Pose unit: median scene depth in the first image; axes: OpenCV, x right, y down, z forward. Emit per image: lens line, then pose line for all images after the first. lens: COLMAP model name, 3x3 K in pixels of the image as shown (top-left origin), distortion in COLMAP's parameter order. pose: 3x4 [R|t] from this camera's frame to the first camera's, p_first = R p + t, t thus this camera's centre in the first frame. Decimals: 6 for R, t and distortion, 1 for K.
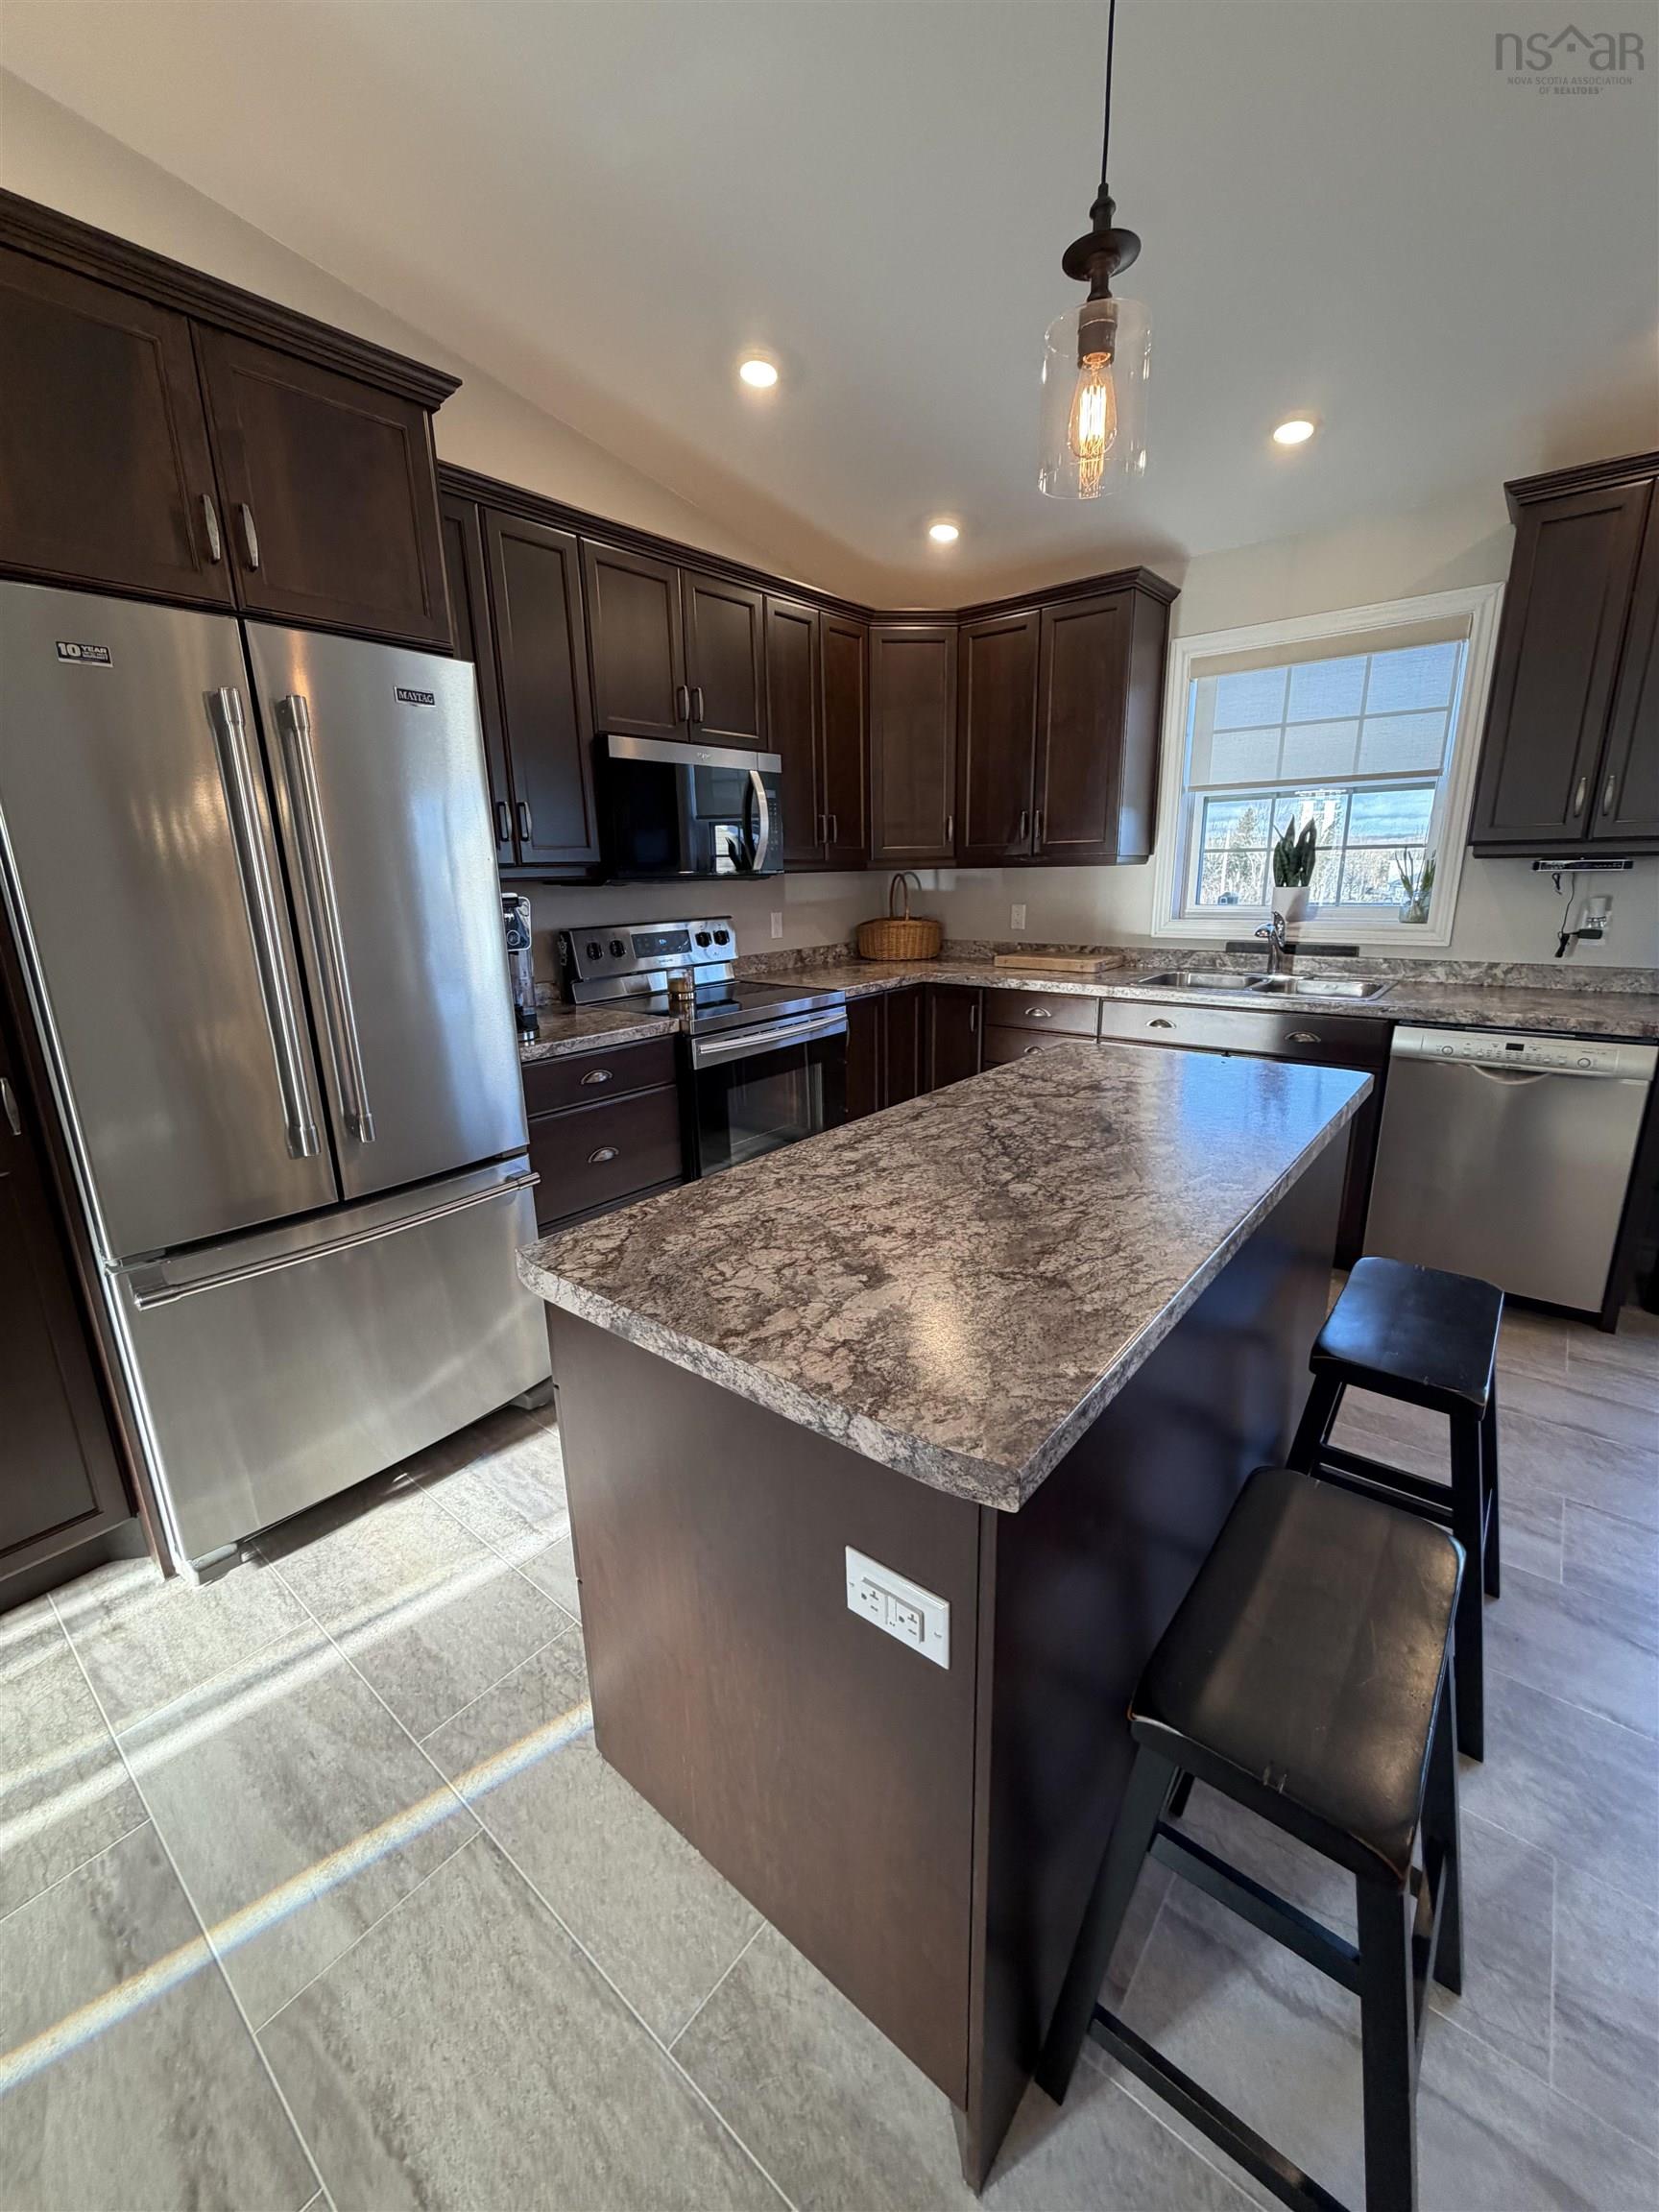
lens RADIAL K [[880.7, 0, 828.6], [0, 880.7, 1101.9], [0, 0, 1]] dist [0.001606, -0.000277]
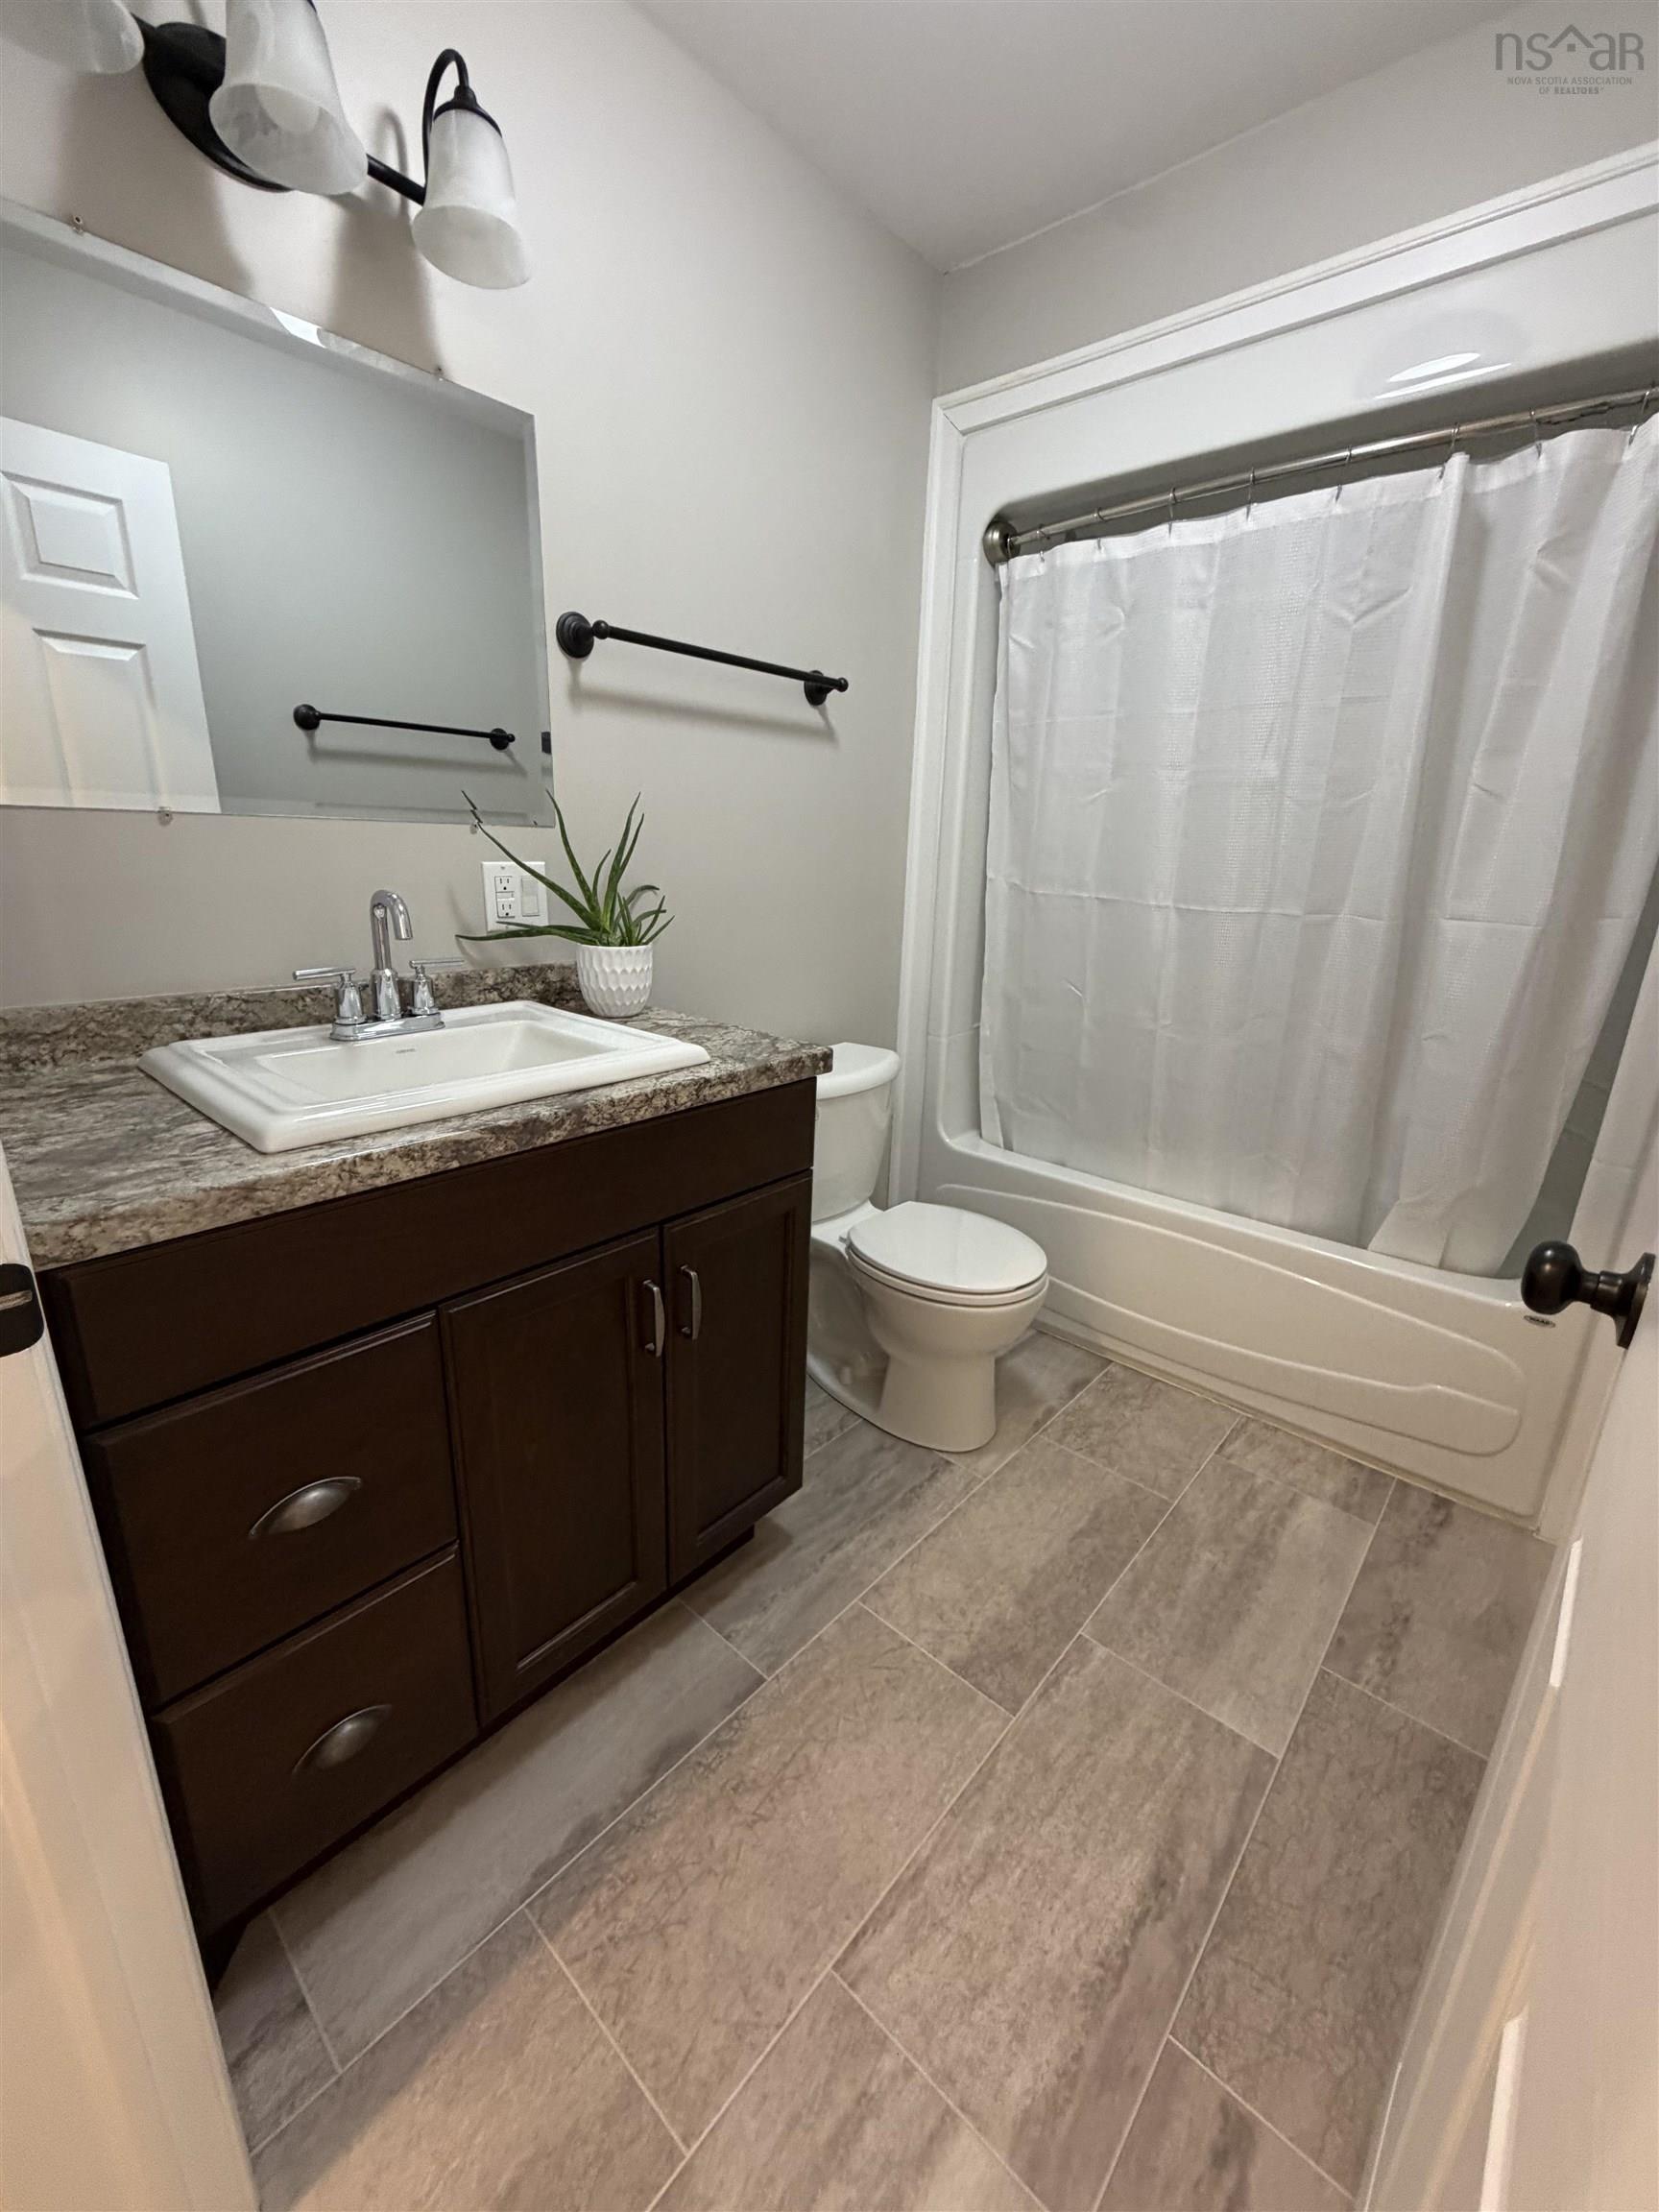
lens RADIAL K [[880.7, 0, 830.4], [0, 880.7, 1094.0], [0, 0, 1]] dist [0.001606, -0.000277]
pose [[0.046501, -0.245558, 0.968266, -0.479653], [0.233671, 0.945095, 0.228459, -0.034537], [-0.971203, 0.215632, 0.101327, 0.384324]]
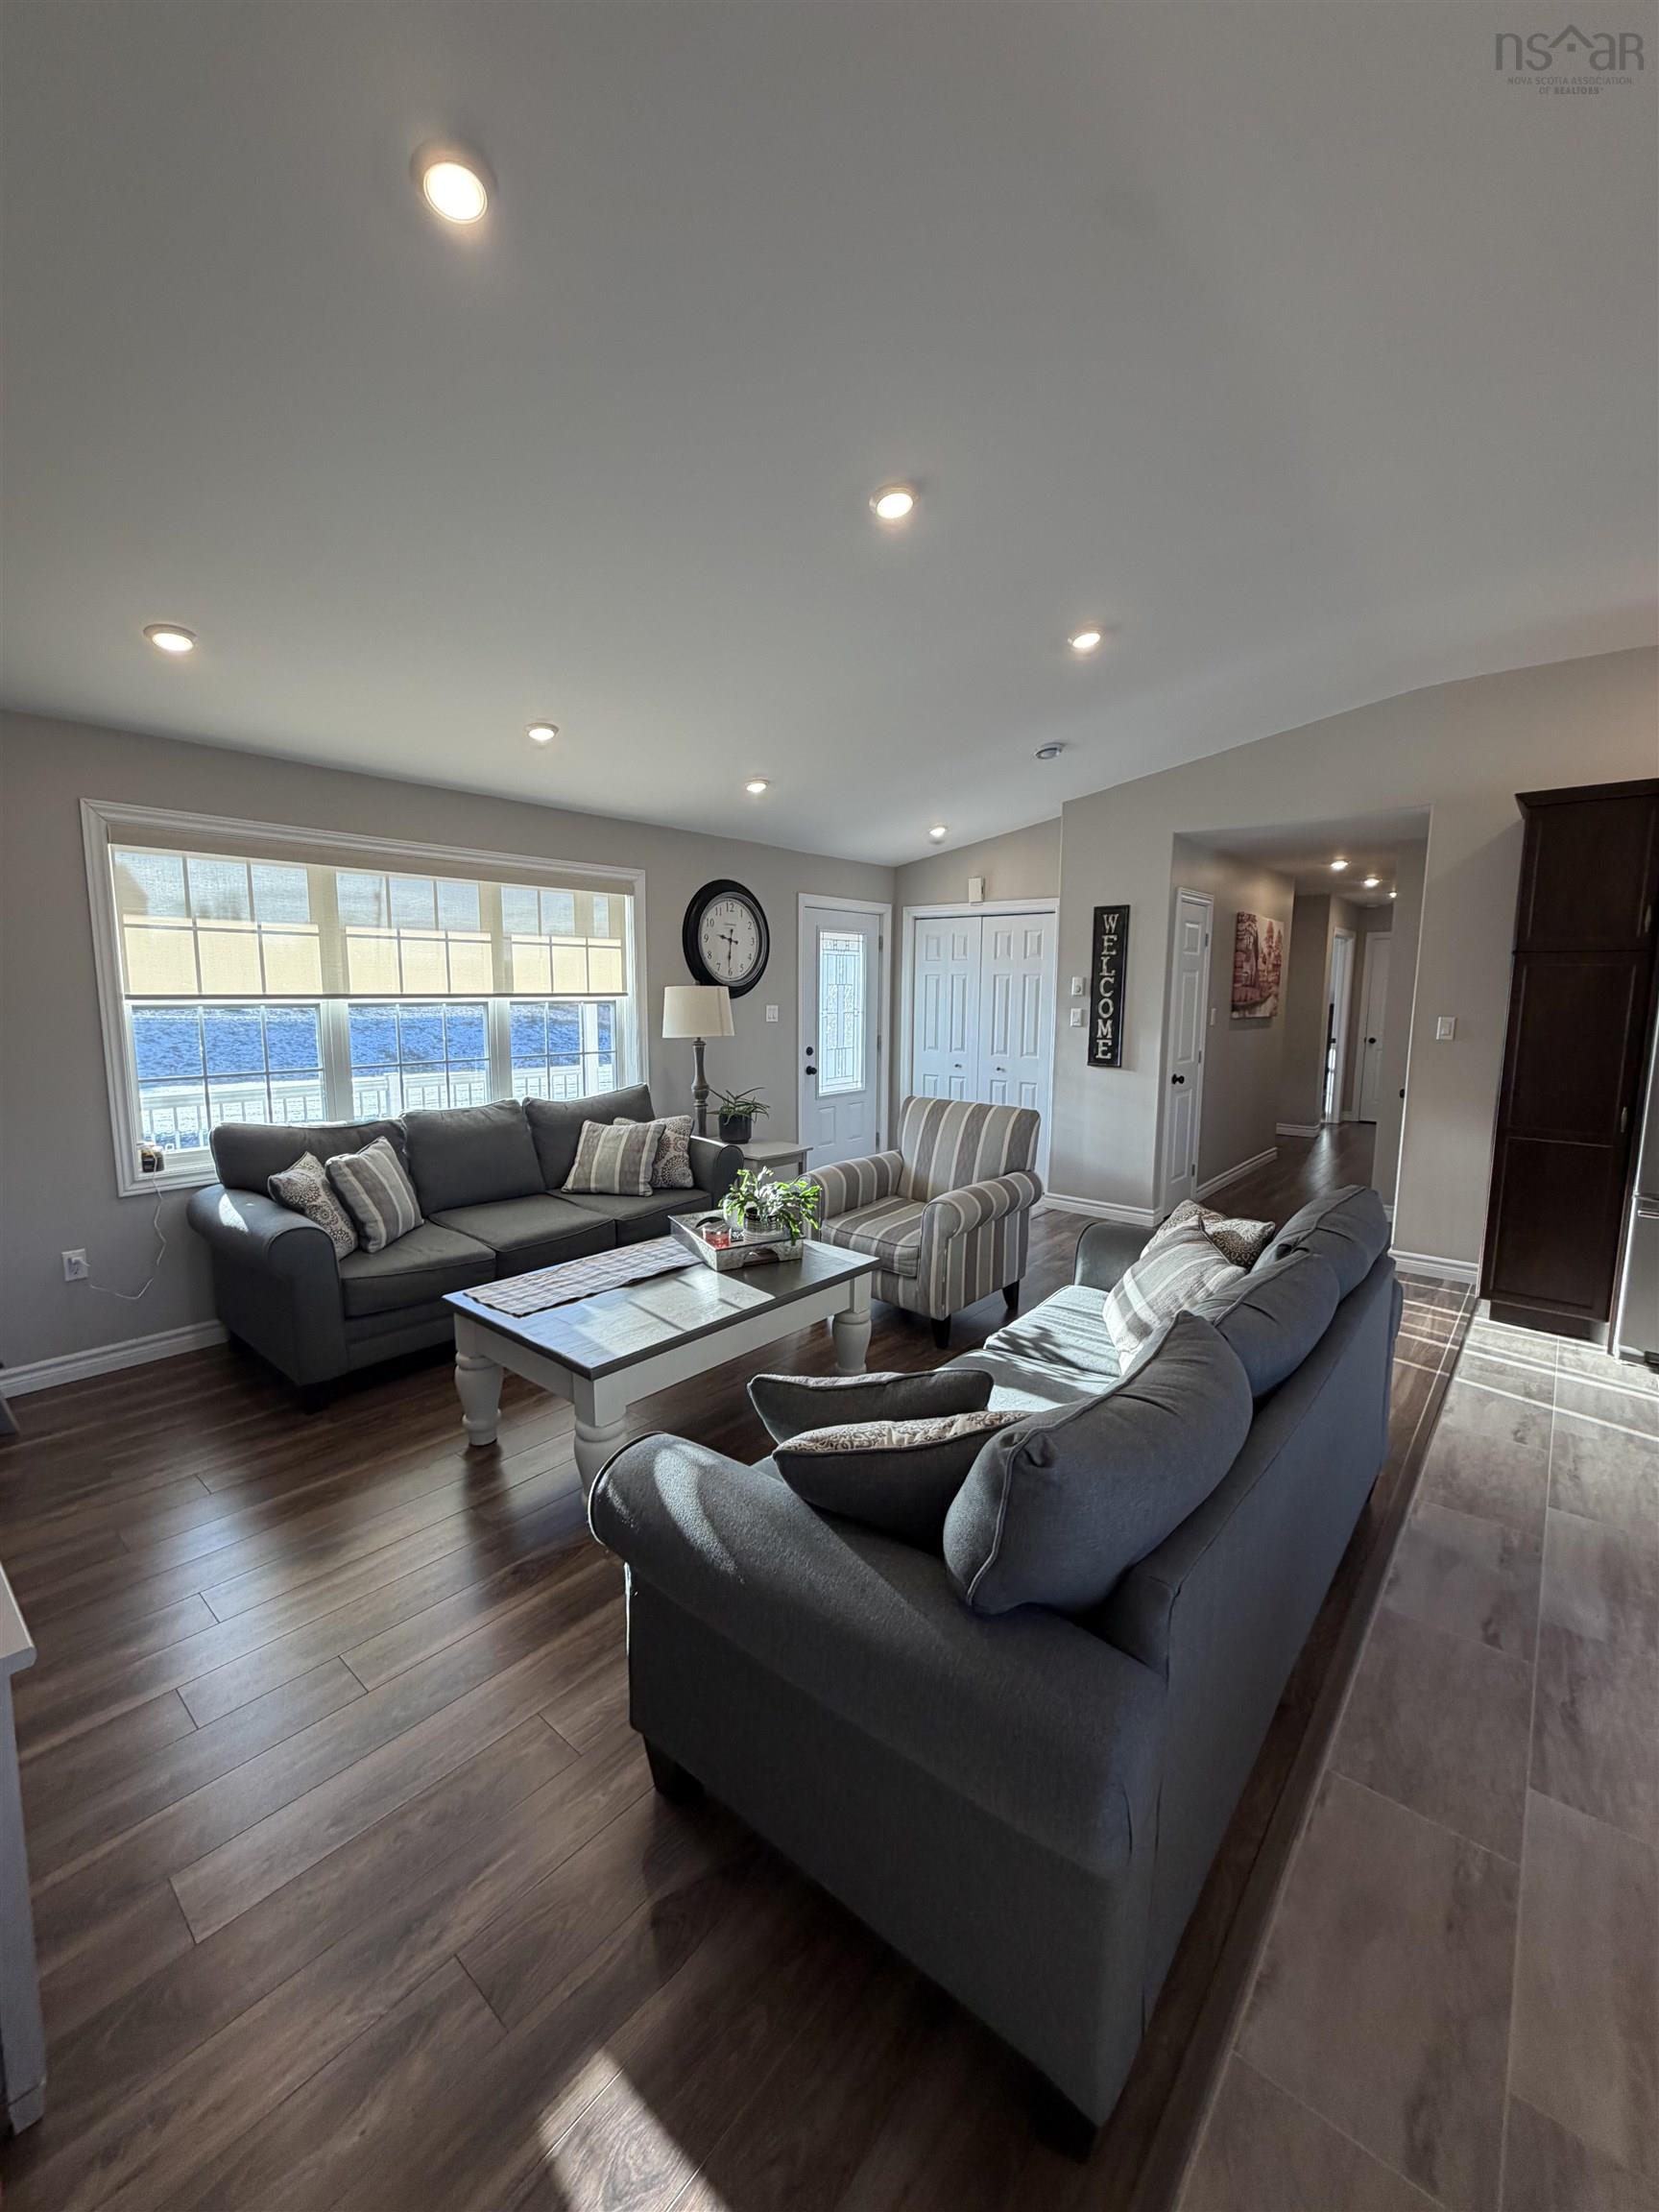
lens RADIAL K [[880.7, 0, 829.6], [0, 880.7, 1097.7], [0, 0, 1]] dist [0.001606, -0.000277]
pose [[-0.019472, 0.148055, -0.988787, 0.863748], [-0.263518, 0.953246, 0.147923, 0.096784], [0.964458, 0.263444, 0.020453, -0.671284]]
